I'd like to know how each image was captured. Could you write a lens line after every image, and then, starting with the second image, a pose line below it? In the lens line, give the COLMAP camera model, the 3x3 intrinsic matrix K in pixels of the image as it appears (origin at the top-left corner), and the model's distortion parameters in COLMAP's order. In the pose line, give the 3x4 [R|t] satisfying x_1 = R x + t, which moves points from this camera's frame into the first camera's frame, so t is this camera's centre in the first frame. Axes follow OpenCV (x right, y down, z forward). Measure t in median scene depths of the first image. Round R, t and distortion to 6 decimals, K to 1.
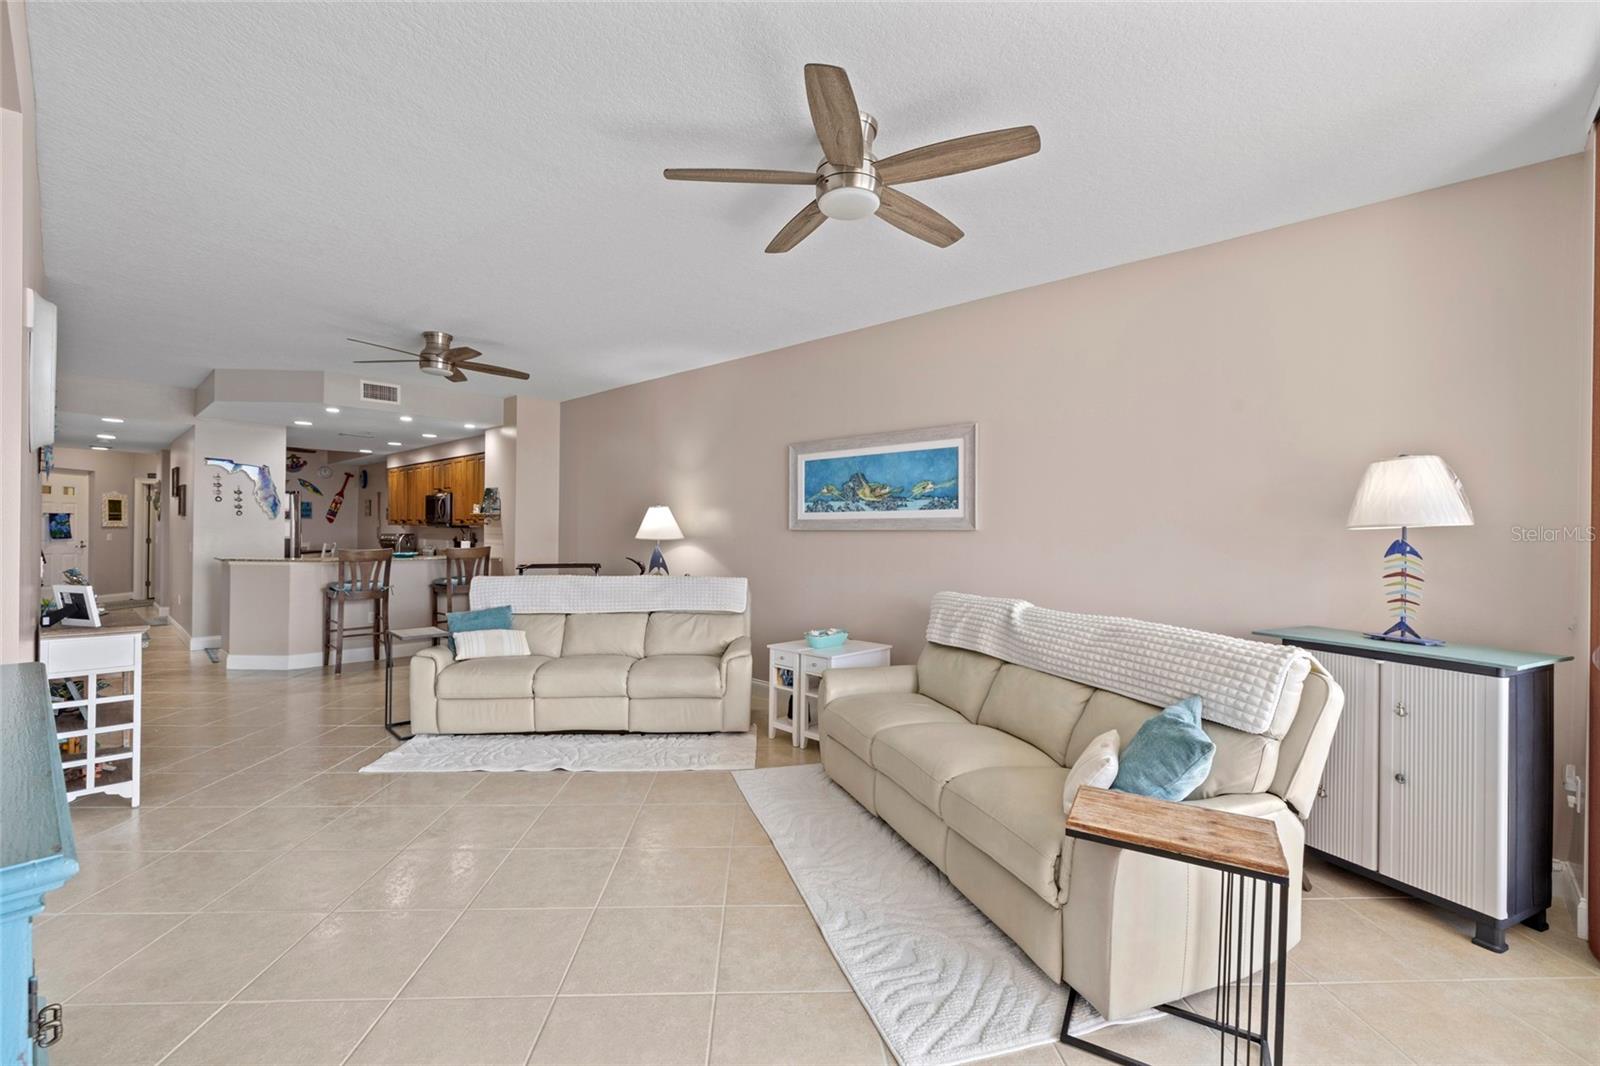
lens RADIAL K [[672.5, 0, 792.6], [0, 672.5, 533.5], [0, 0, 1]] dist [0.001754, 0.001609]
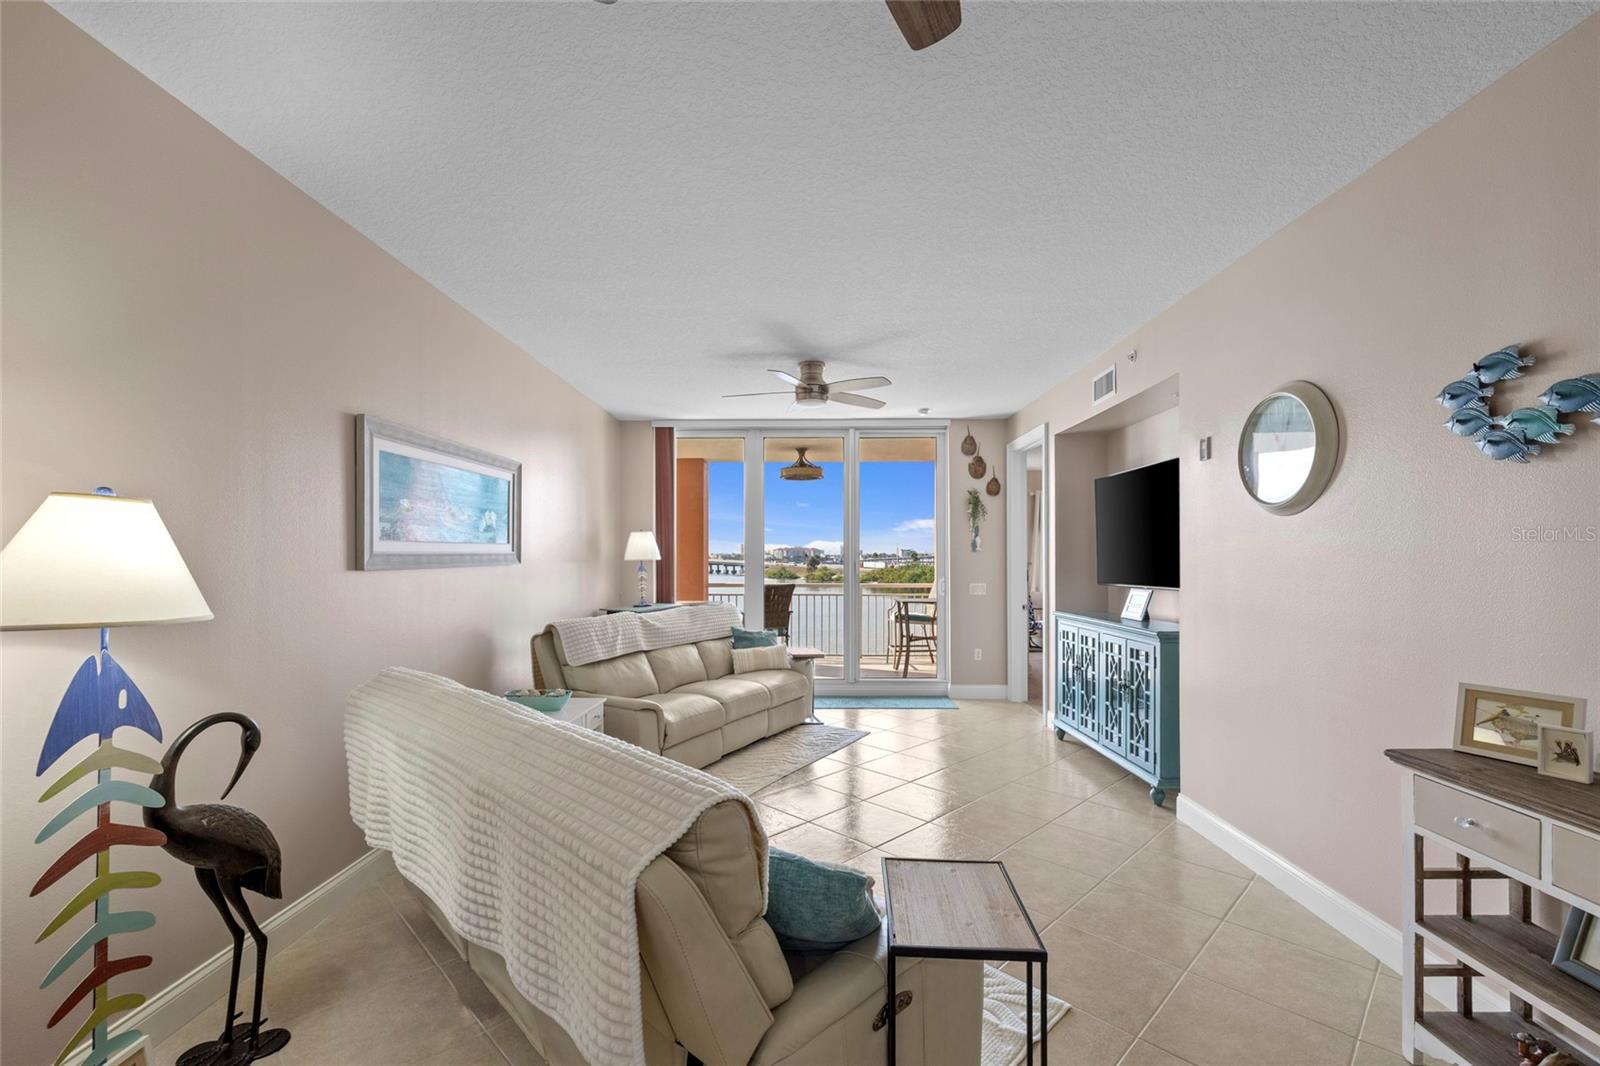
lens RADIAL K [[672.5, 0, 798.8], [0, 672.5, 556.5], [0, 0, 1]] dist [0.001754, 0.001609]
pose [[-0.669596, -0.010500, 0.742652, -0.504972], [-0.004935, 0.999941, 0.009688, -0.018514], [-0.742709, 0.002822, -0.669608, 0.864353]]
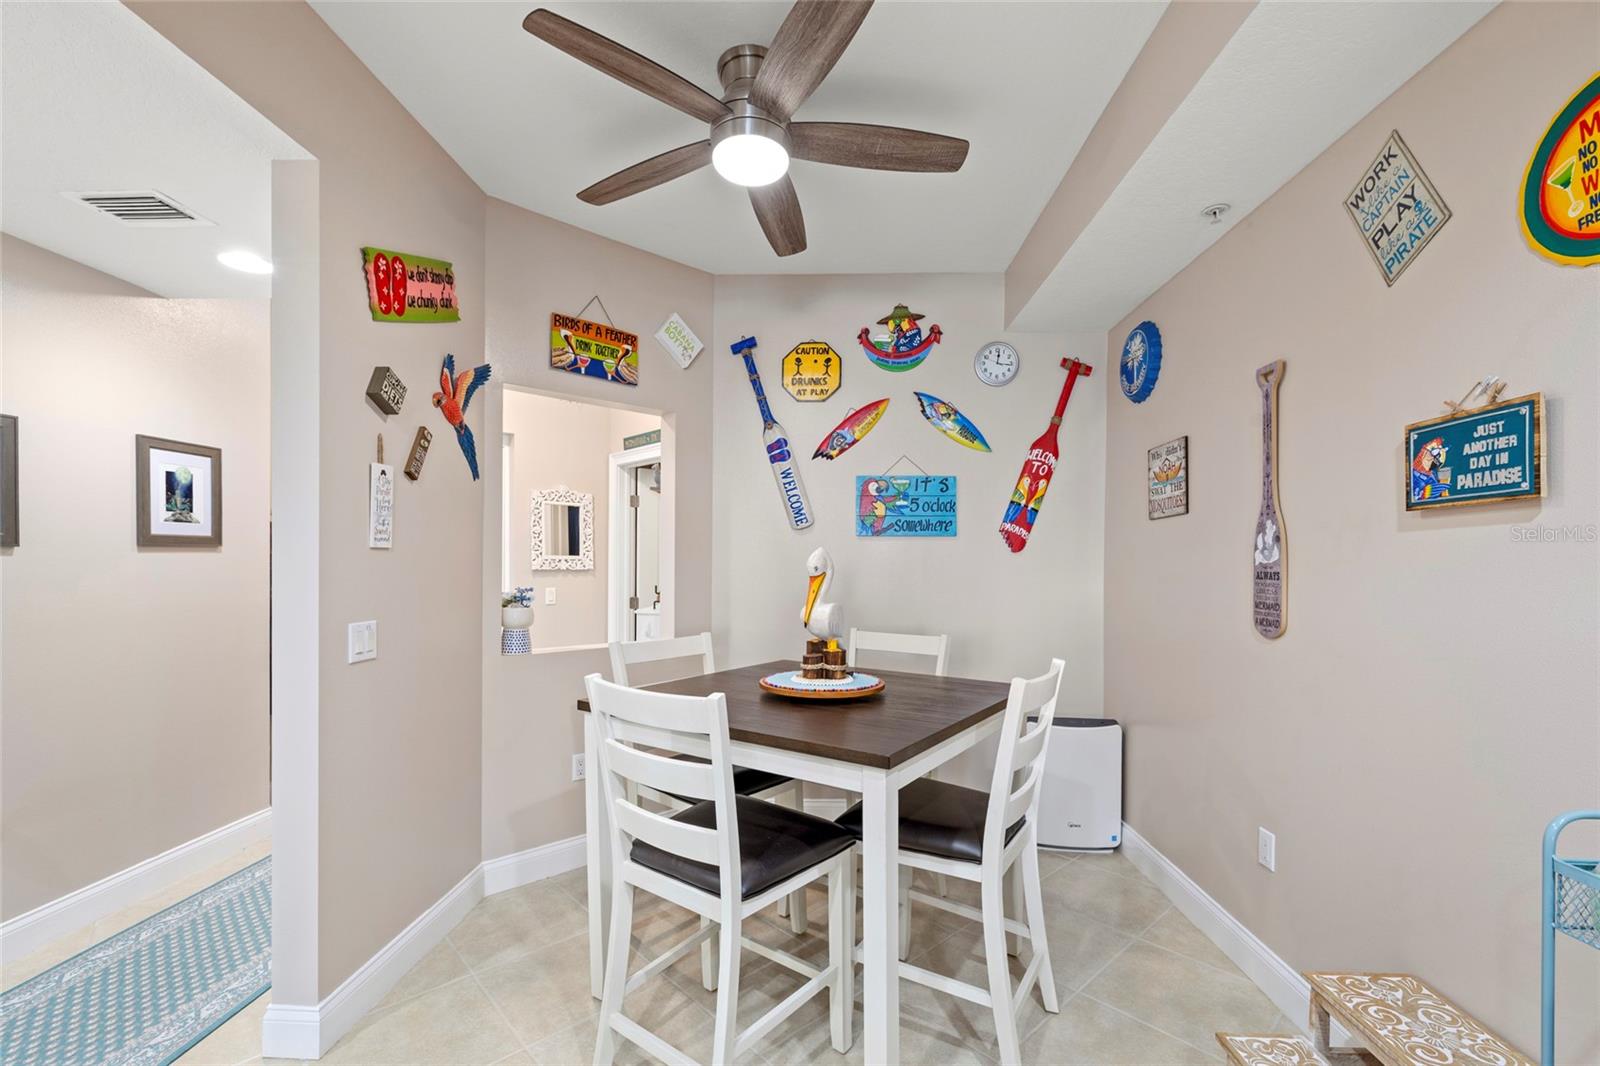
lens RADIAL K [[672.5, 0, 794.8], [0, 672.5, 564.0], [0, 0, 1]] dist [0.001754, 0.001609]
pose [[0.643505, -0.010749, -0.765366, -1.034735], [0.001776, 0.999920, -0.012550, -0.015055], [0.765439, 0.006716, 0.643473, 1.463065]]
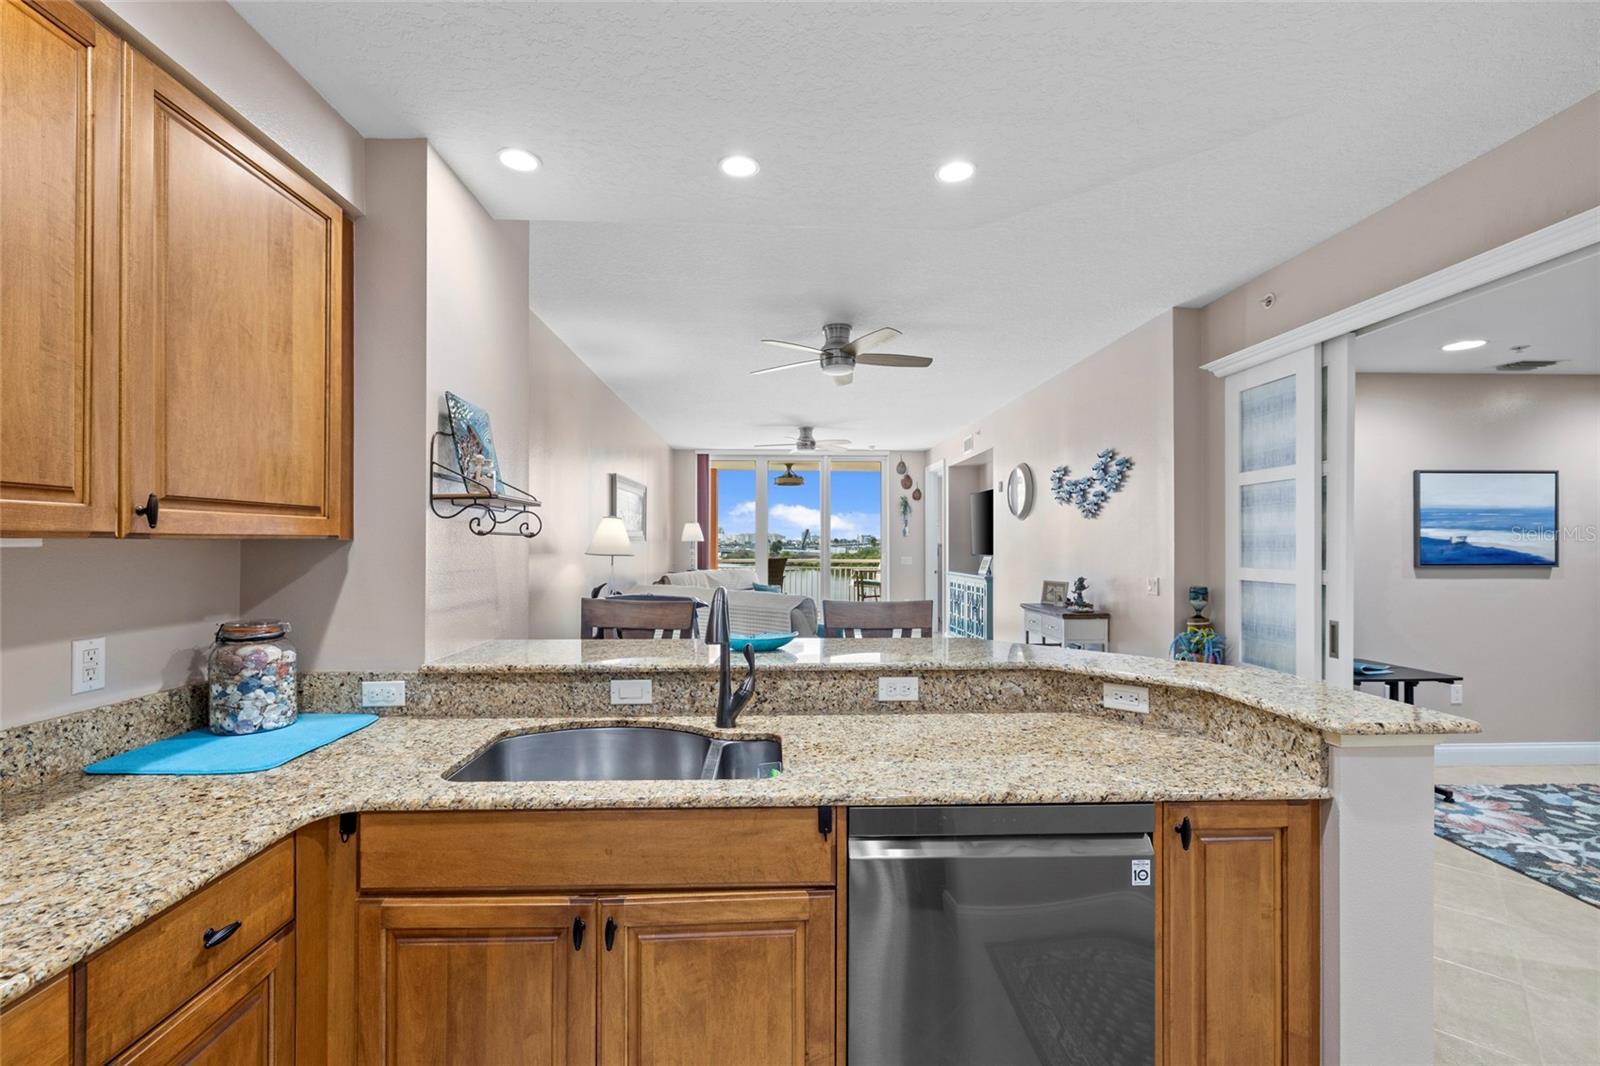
lens RADIAL K [[672.5, 0, 797.6], [0, 672.5, 537.3], [0, 0, 1]] dist [0.001754, 0.001609]
pose [[-0.709623, -0.007165, 0.704545, -0.856805], [-0.007581, 0.999968, 0.002534, -0.017160], [-0.704541, -0.003543, -0.709654, 1.277705]]
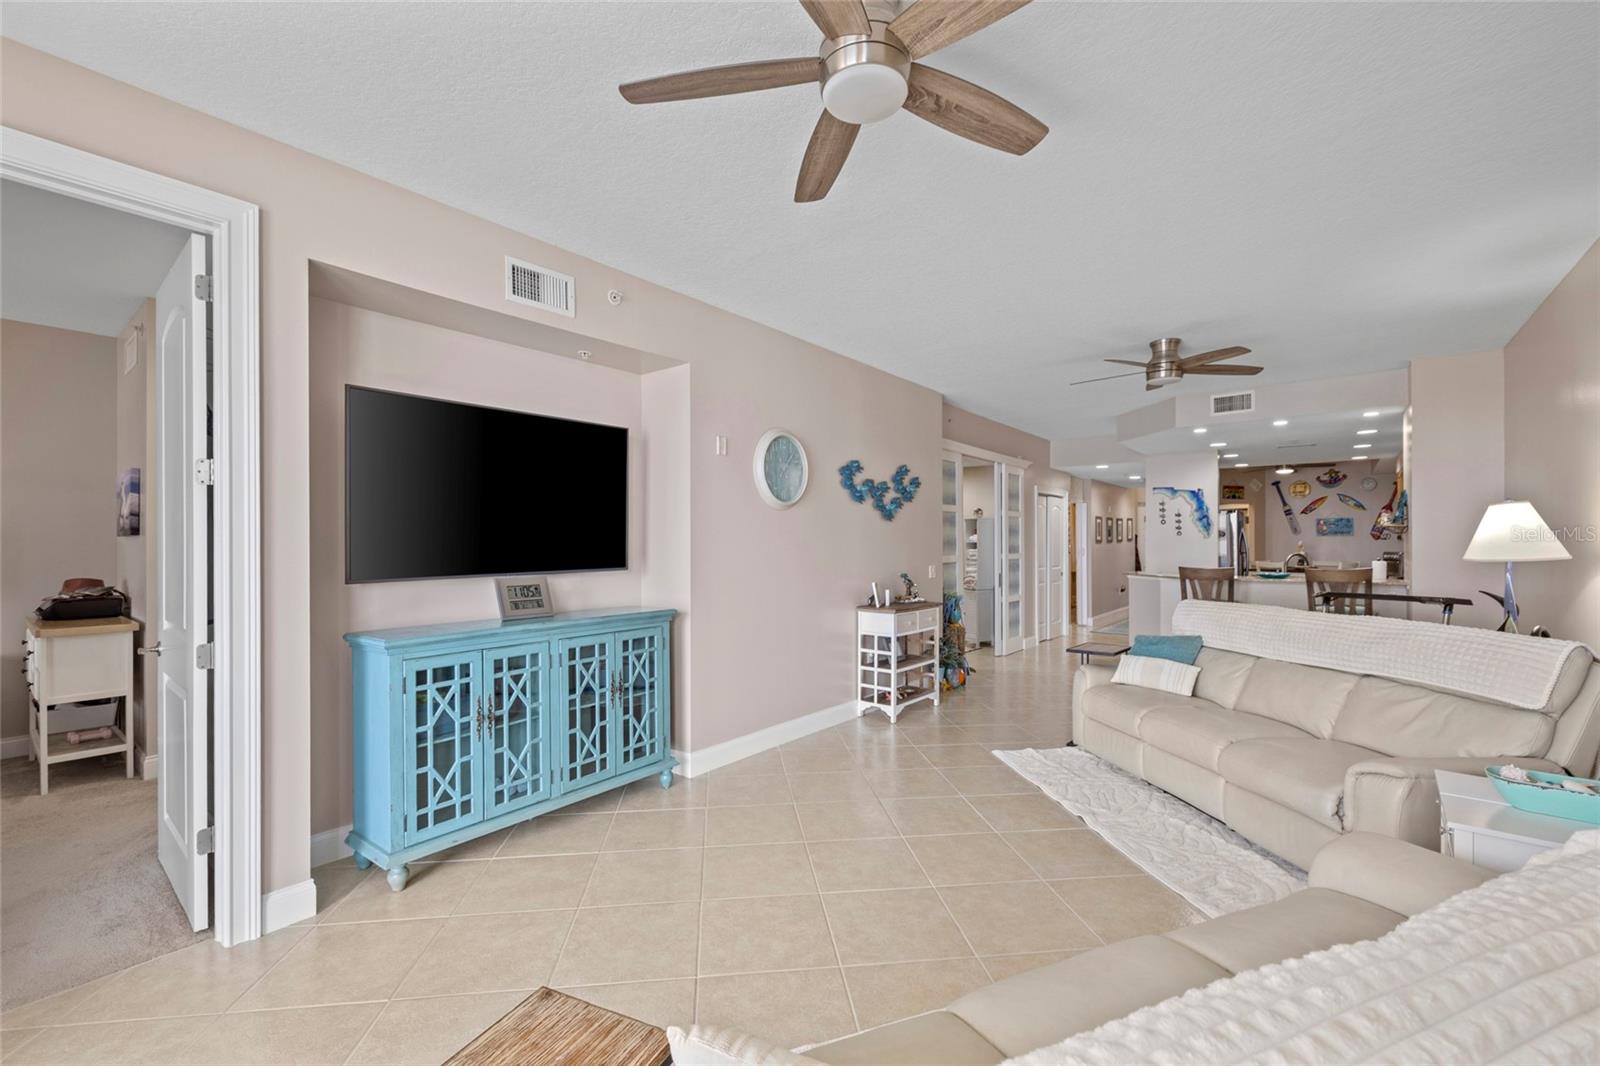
lens RADIAL K [[672.5, 0, 795.6], [0, 672.5, 539.9], [0, 0, 1]] dist [0.001754, 0.001609]
pose [[0.072703, -0.018514, -0.997182, 0.288871], [0.000070, 0.999828, -0.018558, 0.001146], [0.997354, 0.001279, 0.072692, 0.317211]]
